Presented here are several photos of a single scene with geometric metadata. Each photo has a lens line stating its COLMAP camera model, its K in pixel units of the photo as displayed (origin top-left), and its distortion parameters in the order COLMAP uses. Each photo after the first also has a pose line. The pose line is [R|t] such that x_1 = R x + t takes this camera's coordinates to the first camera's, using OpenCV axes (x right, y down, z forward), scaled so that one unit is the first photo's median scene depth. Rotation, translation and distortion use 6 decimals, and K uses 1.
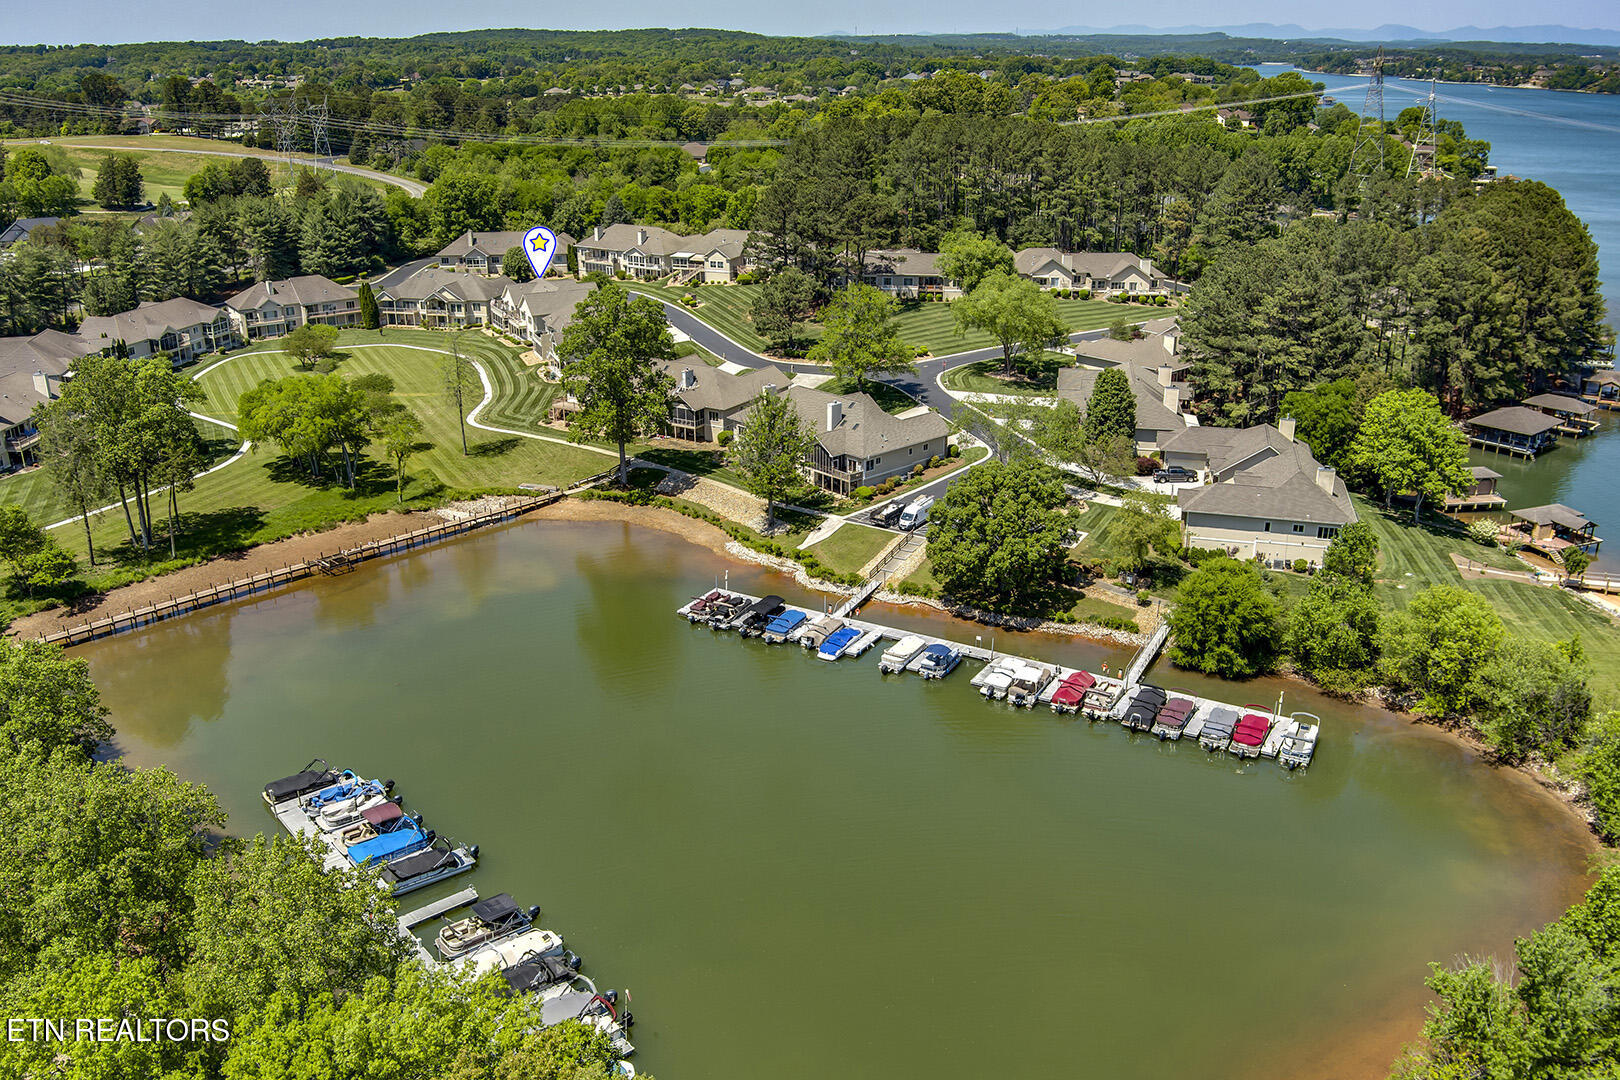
lens RADIAL K [[1324.4, 0, 807.8], [0, 1324.4, 546.1], [0, 0, 1]] dist [-0.069457, 0.007222]
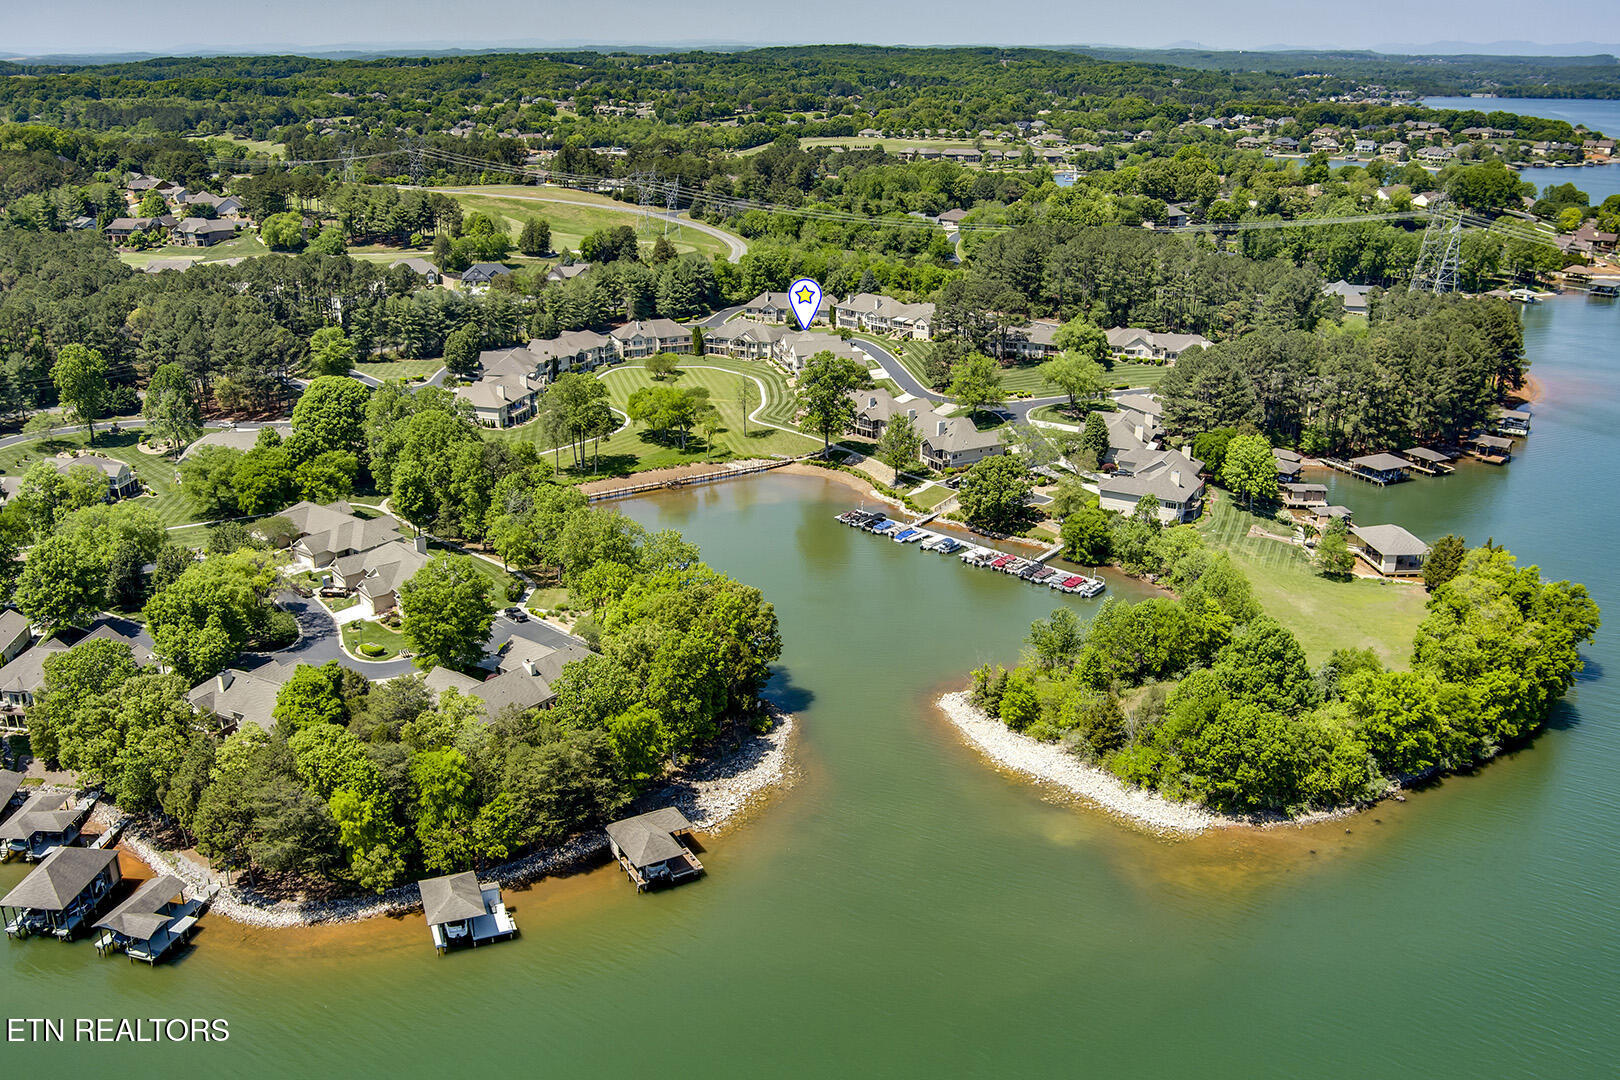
lens RADIAL K [[1324.4, 0, 807.8], [0, 1324.4, 546.1], [0, 0, 1]] dist [-0.069457, 0.007222]
pose [[0.972385, 0.088263, -0.216049, 0.176110], [-0.090506, 0.995896, -0.000493, 0.056737], [0.215118, 0.020033, 0.976382, -0.575409]]
